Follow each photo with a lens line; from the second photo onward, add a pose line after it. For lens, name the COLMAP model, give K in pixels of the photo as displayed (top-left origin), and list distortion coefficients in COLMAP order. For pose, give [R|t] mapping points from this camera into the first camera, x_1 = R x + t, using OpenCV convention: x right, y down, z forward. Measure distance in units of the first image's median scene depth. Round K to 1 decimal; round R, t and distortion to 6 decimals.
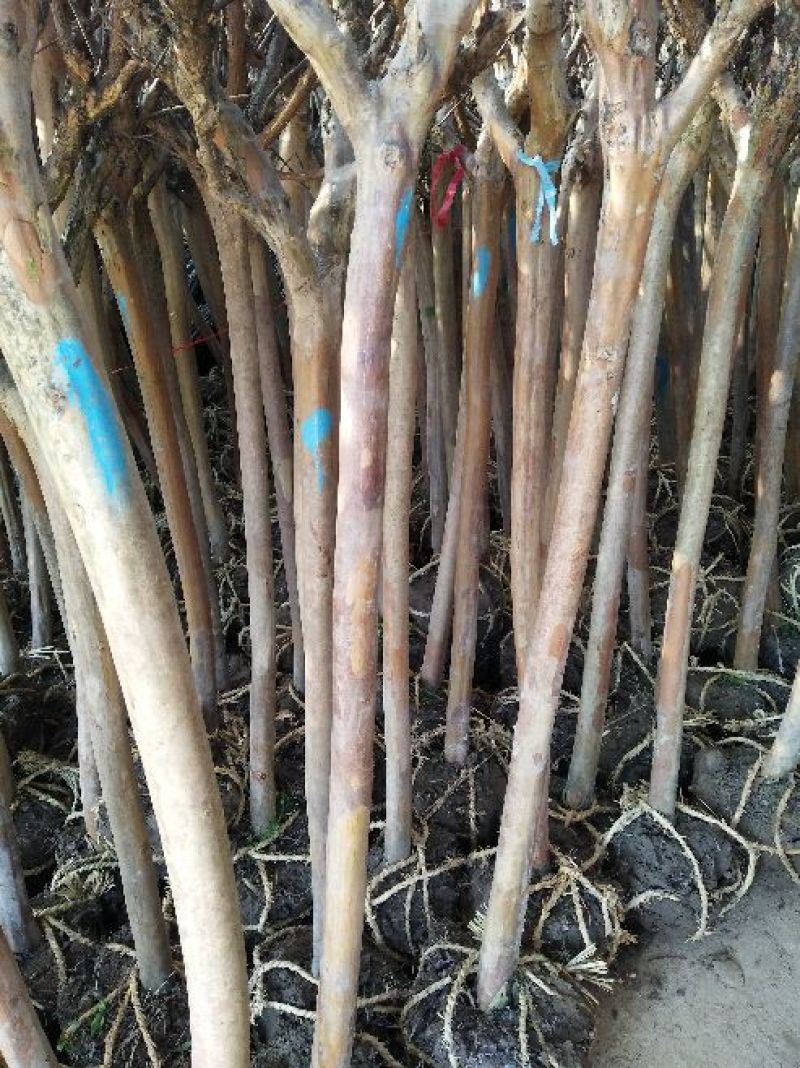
lens RADIAL K [[802.3, 0, 396.9], [0, 802.3, 534.1], [0, 0, 1]] dist [0.098541, -0.131052]
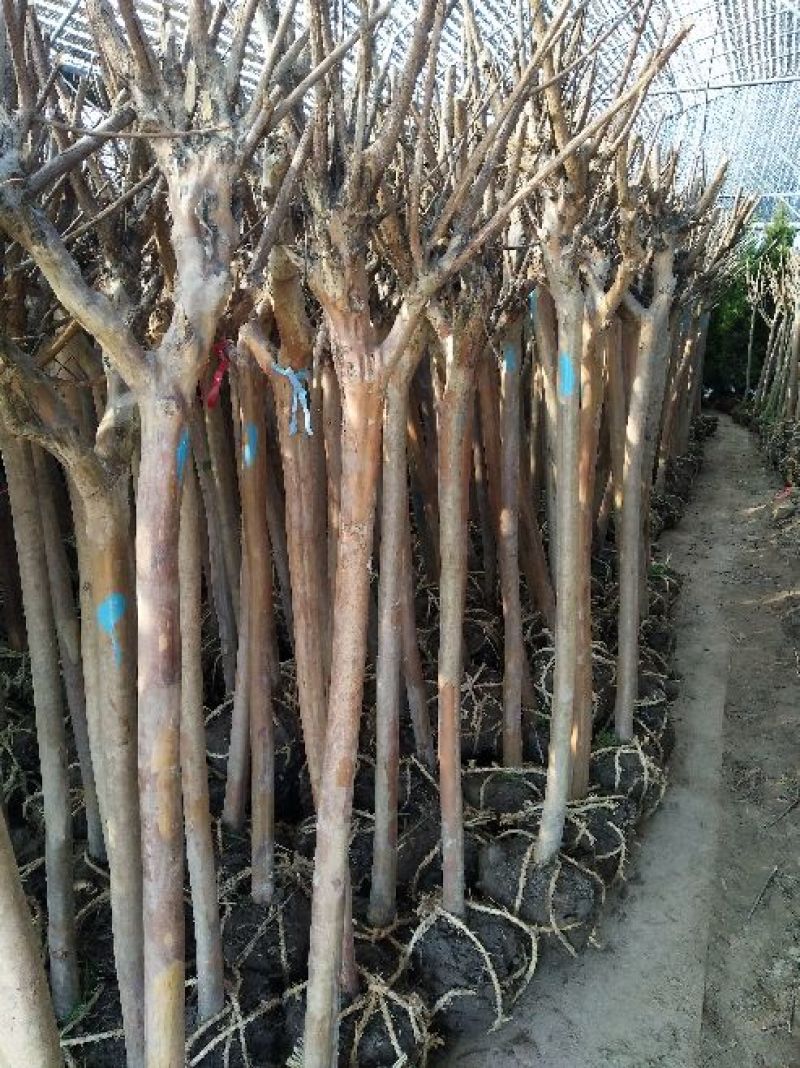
lens RADIAL K [[802.3, 0, 396.9], [0, 802.3, 534.1], [0, 0, 1]] dist [0.098541, -0.131052]
pose [[0.962471, -0.067713, 0.262802, -0.004841], [0.104451, 0.986202, -0.128433, -0.031689], [-0.250480, 0.151063, 0.956263, -0.115470]]
